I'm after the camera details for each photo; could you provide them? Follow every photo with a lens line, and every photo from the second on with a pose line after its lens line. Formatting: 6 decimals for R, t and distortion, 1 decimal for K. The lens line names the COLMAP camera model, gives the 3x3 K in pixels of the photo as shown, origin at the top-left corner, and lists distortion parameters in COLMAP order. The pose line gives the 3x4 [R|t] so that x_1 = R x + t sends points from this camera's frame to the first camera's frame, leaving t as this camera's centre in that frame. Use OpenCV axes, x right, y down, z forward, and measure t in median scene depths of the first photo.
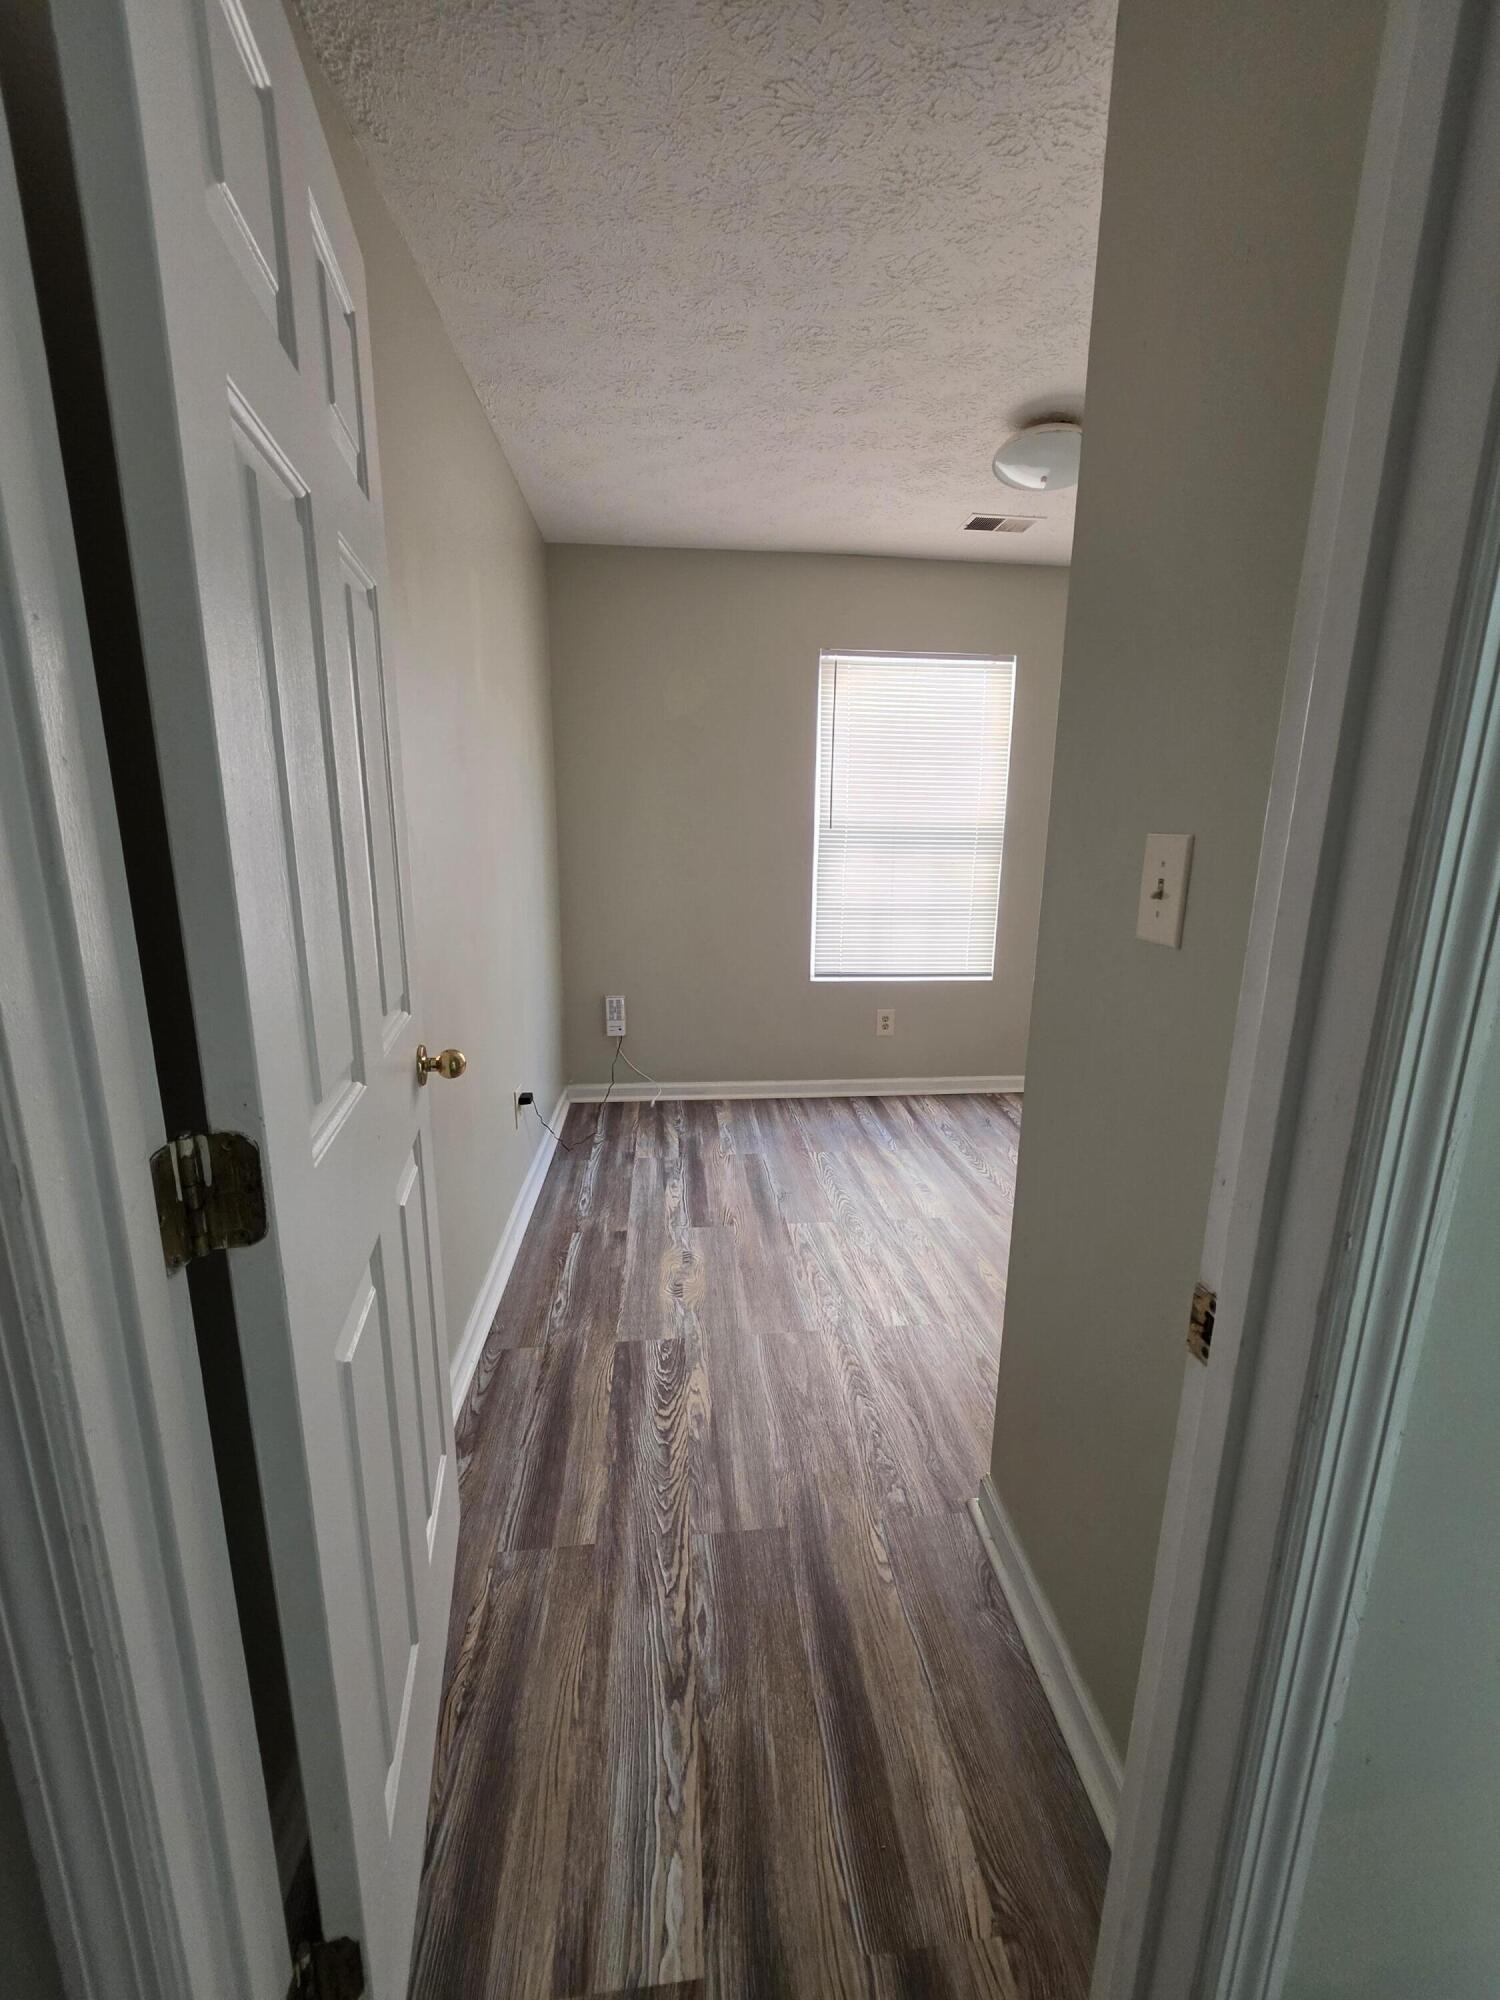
lens RADIAL K [[805.3, 0, 750.0], [0, 805.3, 1000.0], [0, 0, 1]] dist [-0.000356, -0.000238]
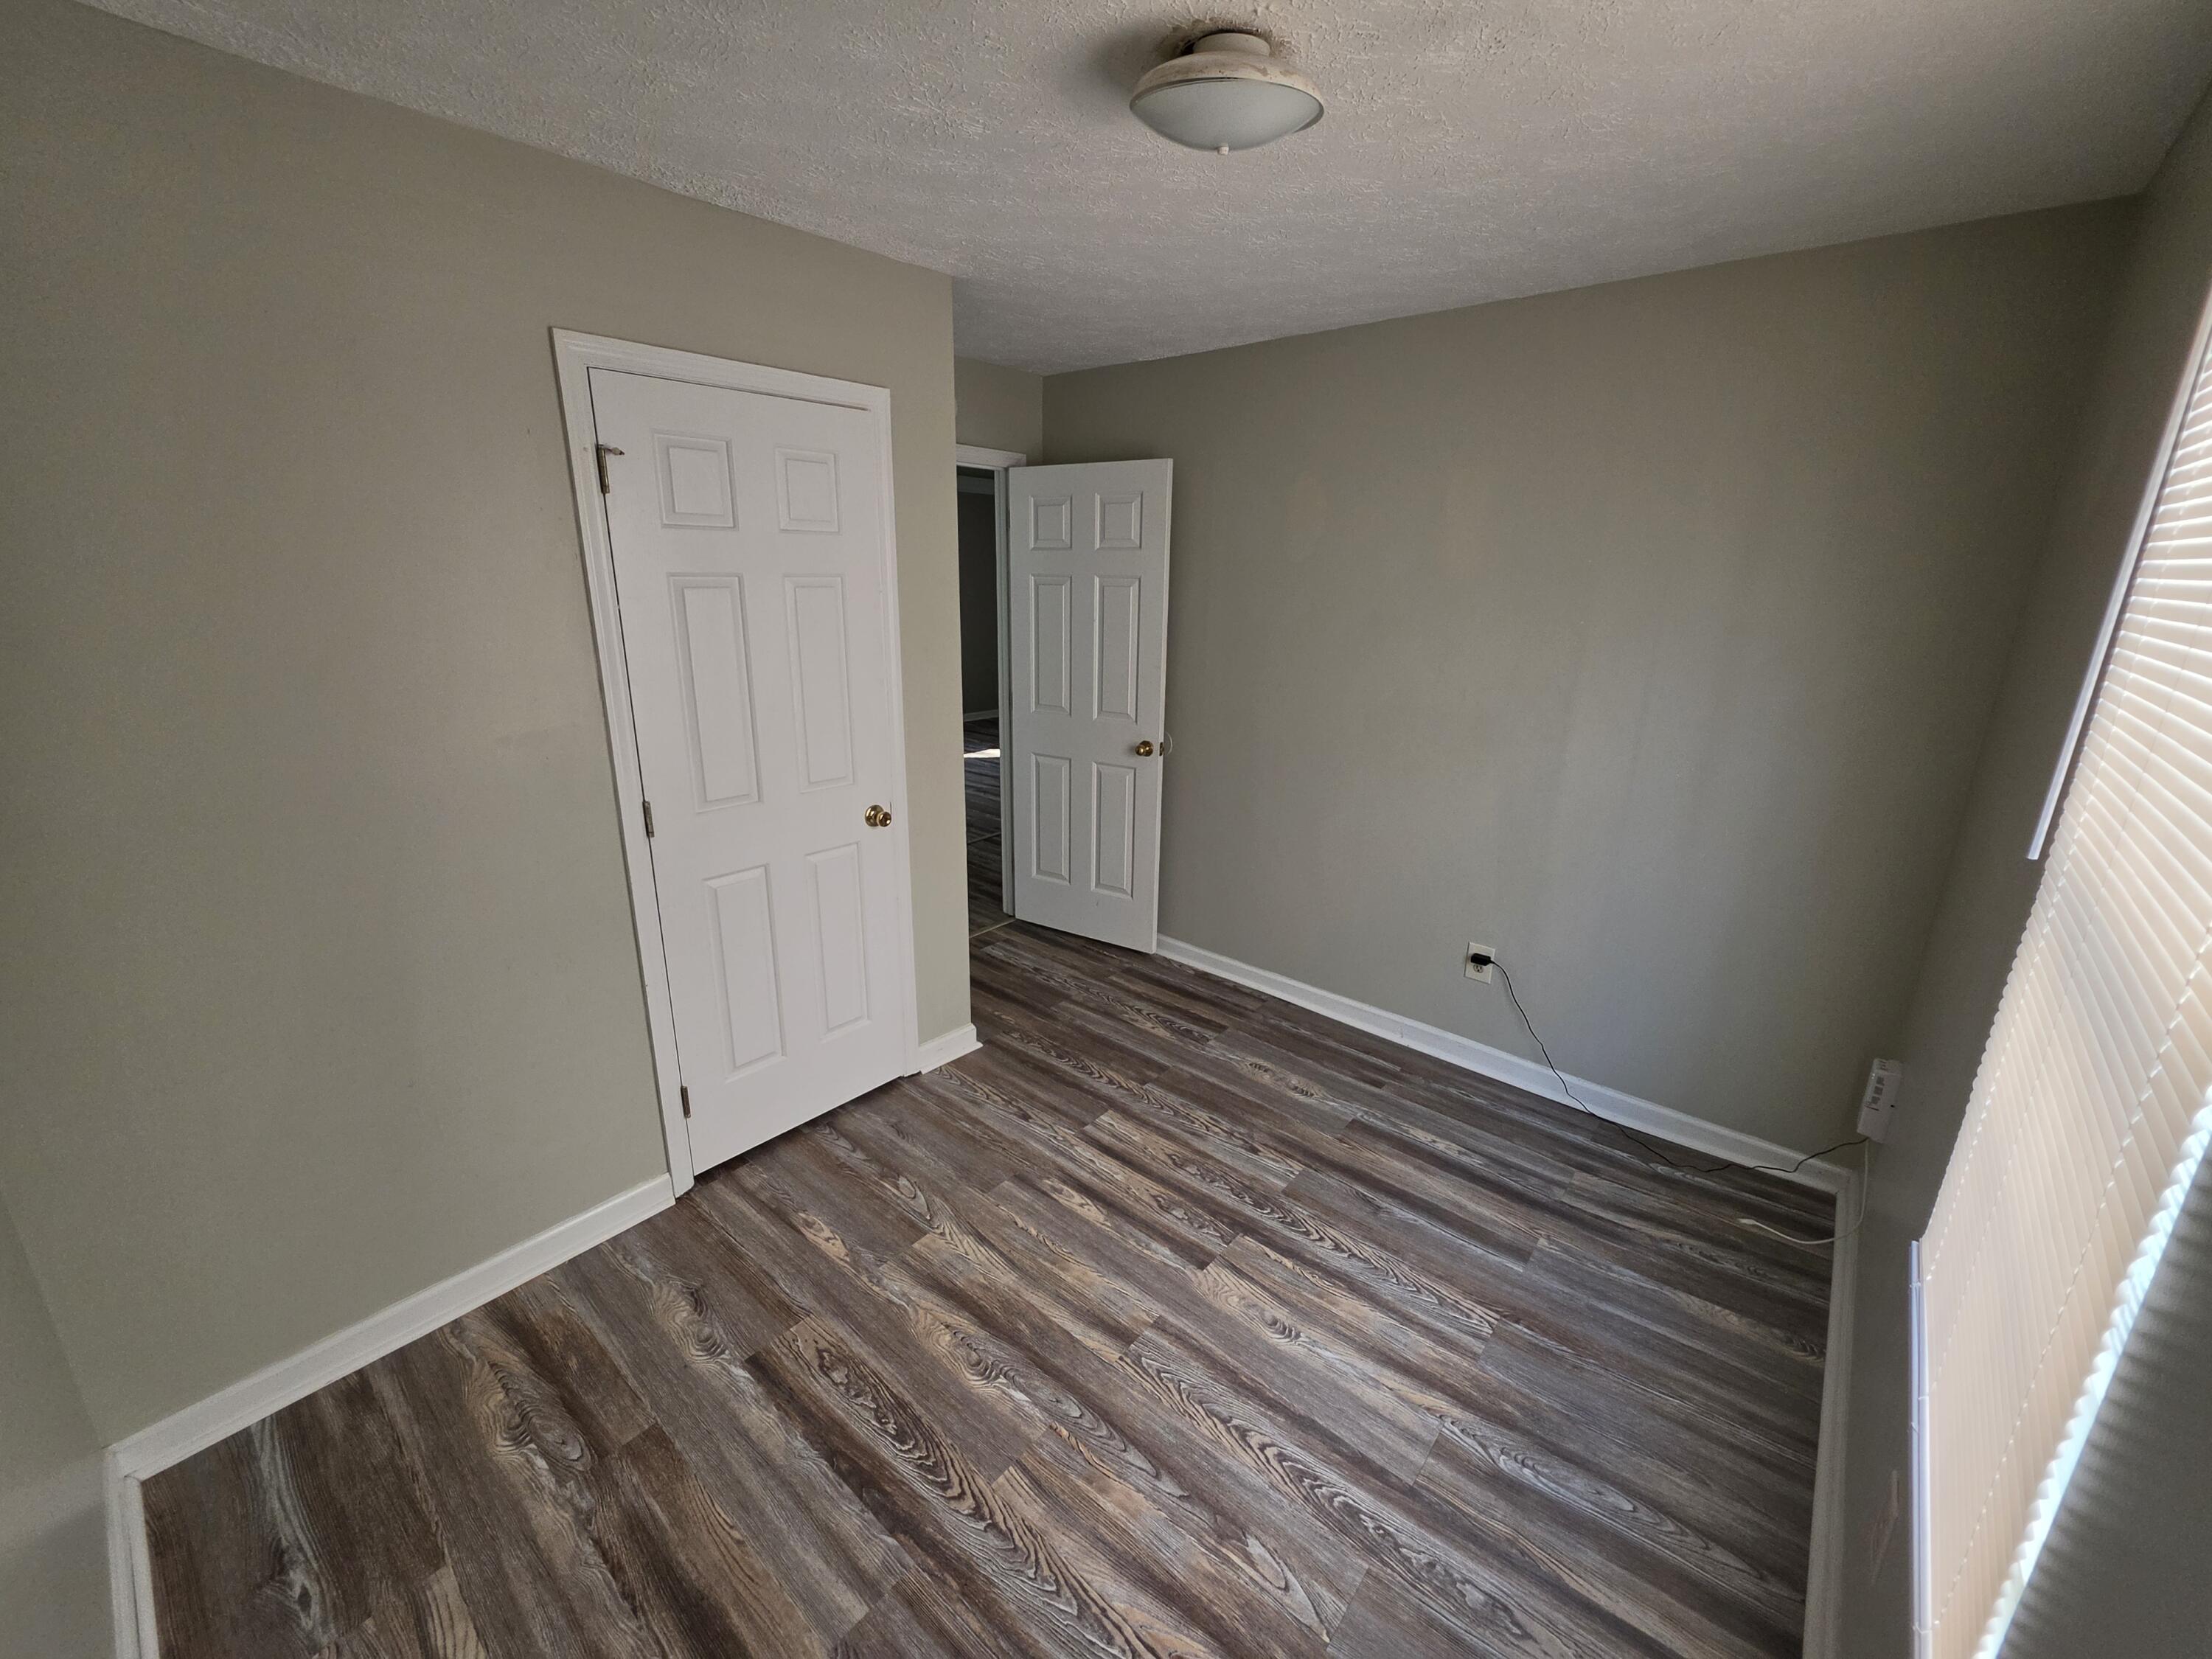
lens RADIAL K [[890.7, 0, 1098.5], [0, 890.7, 819.1], [0, 0, 1]] dist [-0.000356, -0.000238]
pose [[-0.723442, 0.164790, -0.670429, 0.747507], [-0.175462, 0.895322, 0.409404, -0.387647], [0.667716, 0.413815, -0.618800, 1.228906]]
